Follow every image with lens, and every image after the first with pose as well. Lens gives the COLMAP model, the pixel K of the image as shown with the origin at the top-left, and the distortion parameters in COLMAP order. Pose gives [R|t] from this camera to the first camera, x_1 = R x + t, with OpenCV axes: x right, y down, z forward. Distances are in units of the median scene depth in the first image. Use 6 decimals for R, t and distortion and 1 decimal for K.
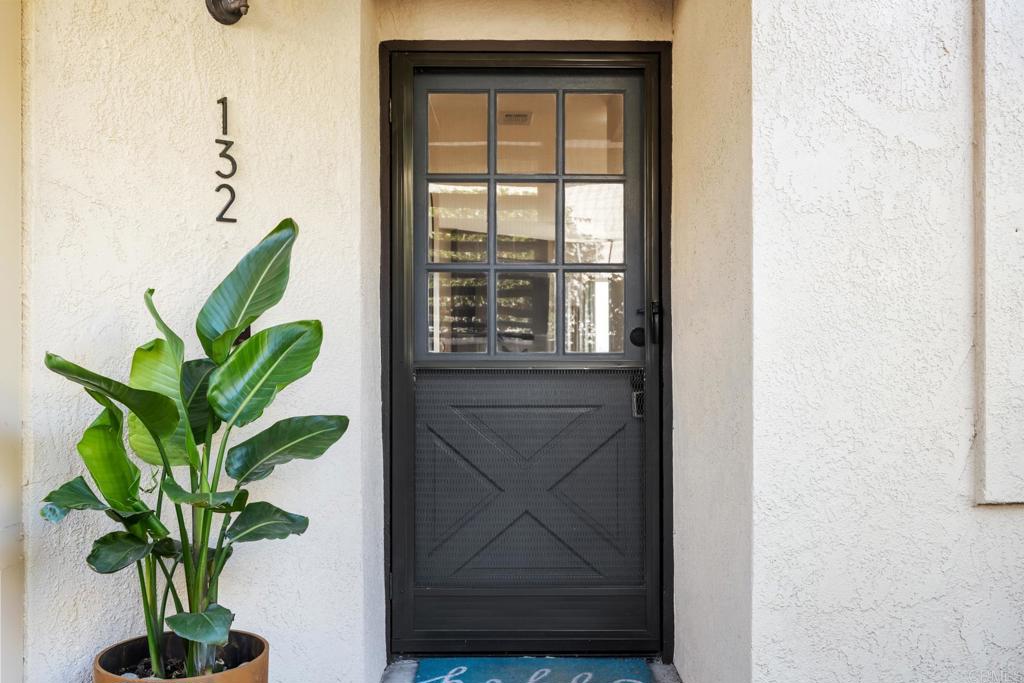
lens RADIAL K [[1008.5, 0, 512.4], [0, 1008.5, 343.2], [0, 0, 1]] dist [0.003920, 0.000000]
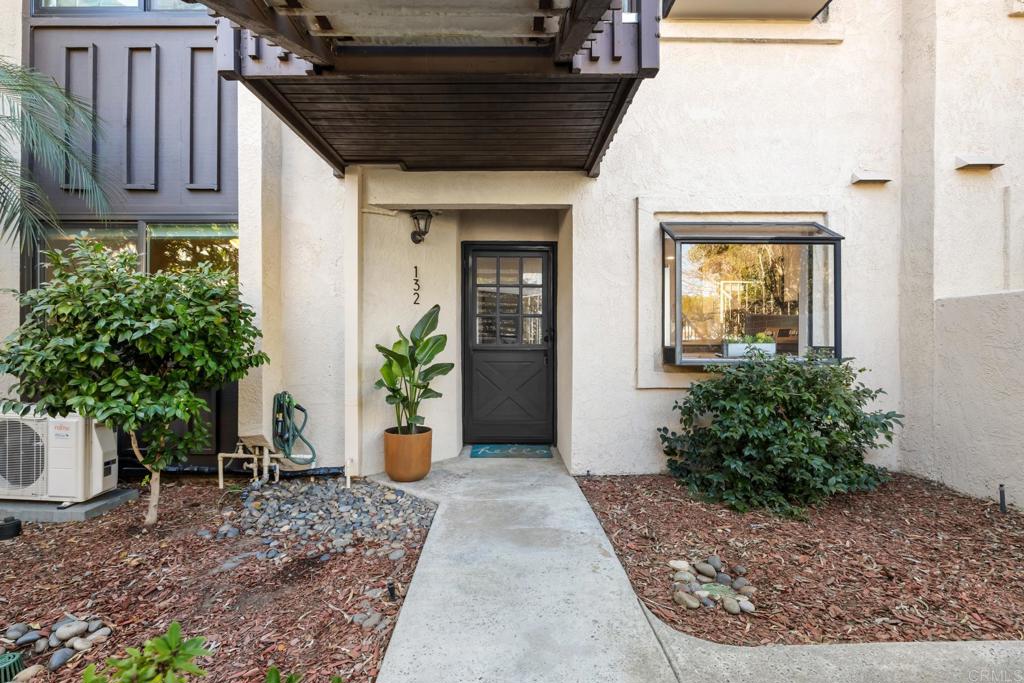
lens RADIAL K [[459.6, 0, 511.2], [0, 459.6, 338.6], [0, 0, 1]] dist [-0.011833, 0.000029]
pose [[0.999968, 0.004644, 0.006585, 0.016610], [-0.004643, 0.999989, -0.000240, -0.009608], [-0.006586, 0.000209, 0.999978, -0.545686]]
